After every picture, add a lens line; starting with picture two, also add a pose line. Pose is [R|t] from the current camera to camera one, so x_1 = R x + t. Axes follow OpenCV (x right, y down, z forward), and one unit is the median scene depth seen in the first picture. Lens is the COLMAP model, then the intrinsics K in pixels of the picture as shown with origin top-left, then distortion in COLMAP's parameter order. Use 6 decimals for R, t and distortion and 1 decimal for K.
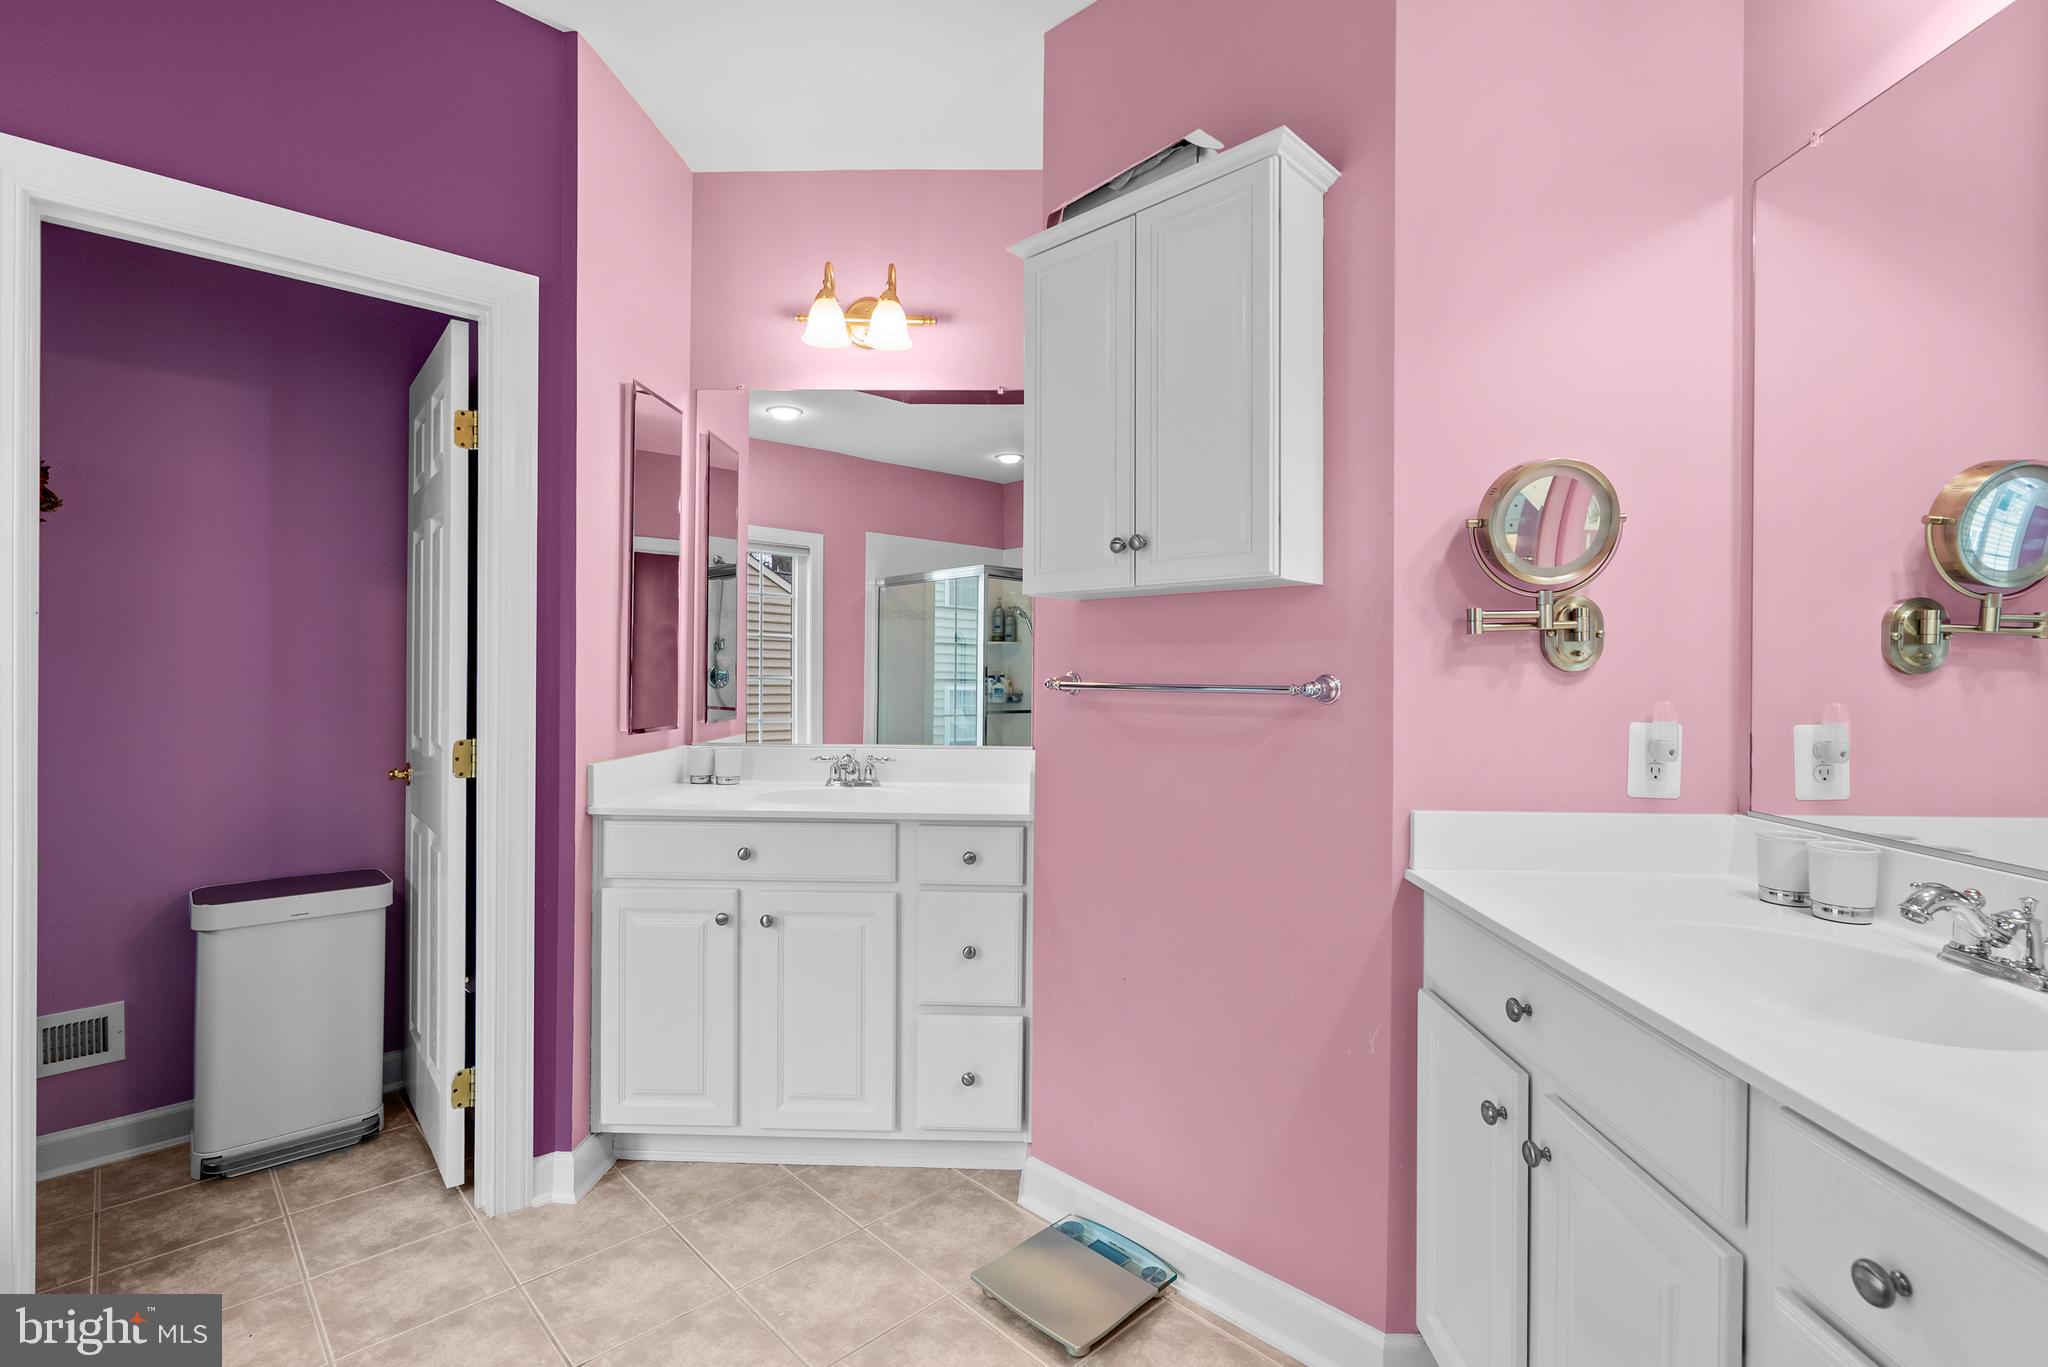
lens RADIAL K [[934.5, 0, 1019.5], [0, 934.5, 680.1], [0, 0, 1]] dist [-0.008632, 0.004443]
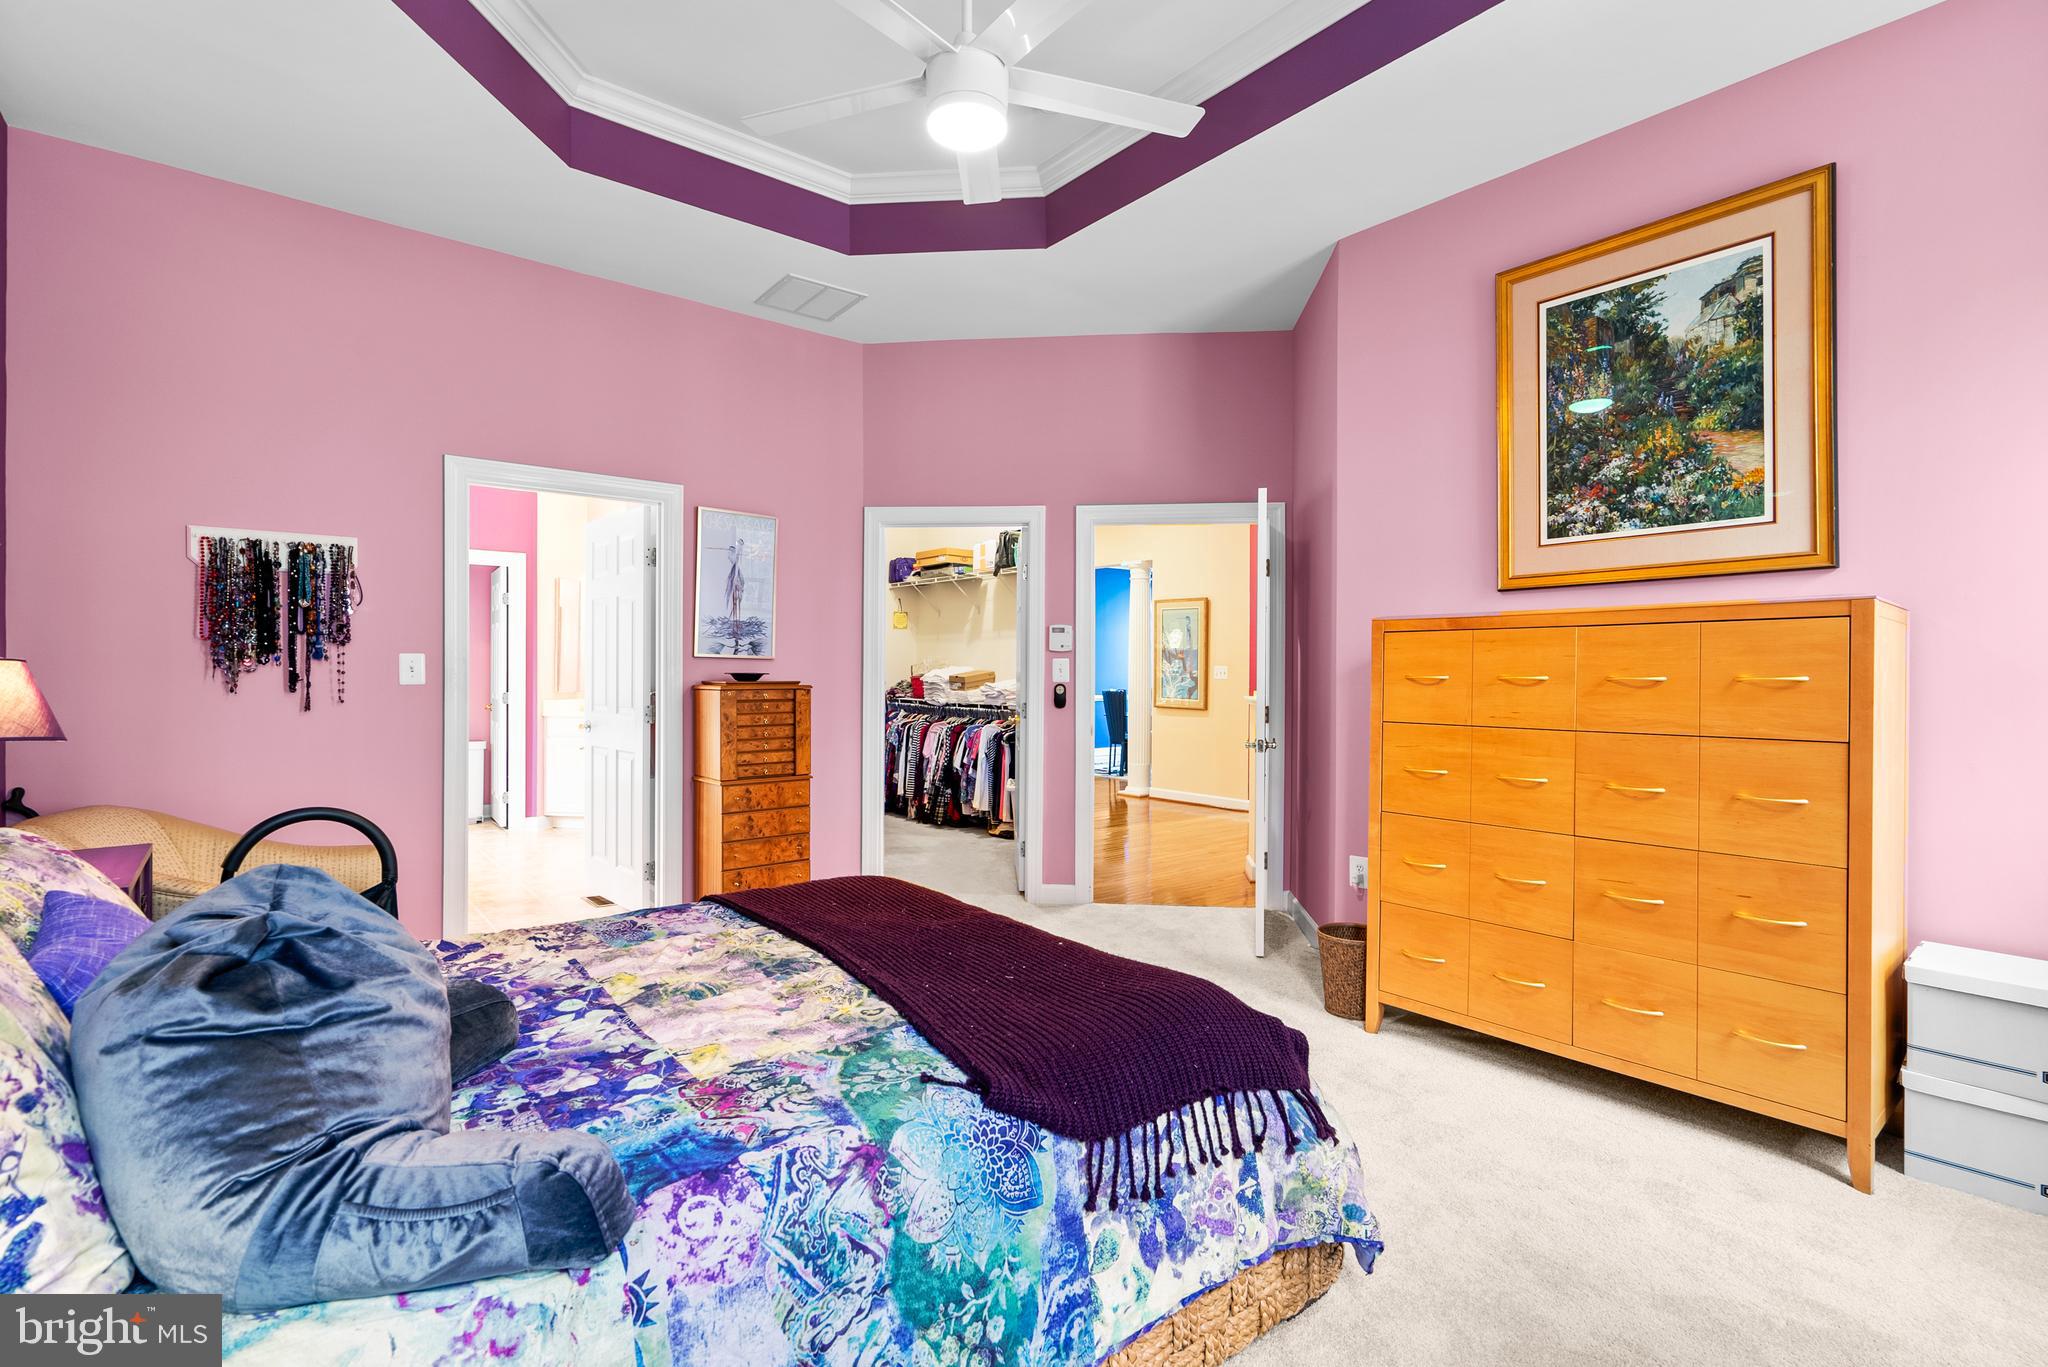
lens RADIAL K [[934.5, 0, 1026.7], [0, 934.5, 674.8], [0, 0, 1]] dist [-0.008632, 0.004443]
pose [[0.996667, -0.006854, -0.081294, 1.463283], [0.006251, 0.999951, -0.007669, 0.038075], [0.081342, 0.007135, 0.996661, -2.070696]]
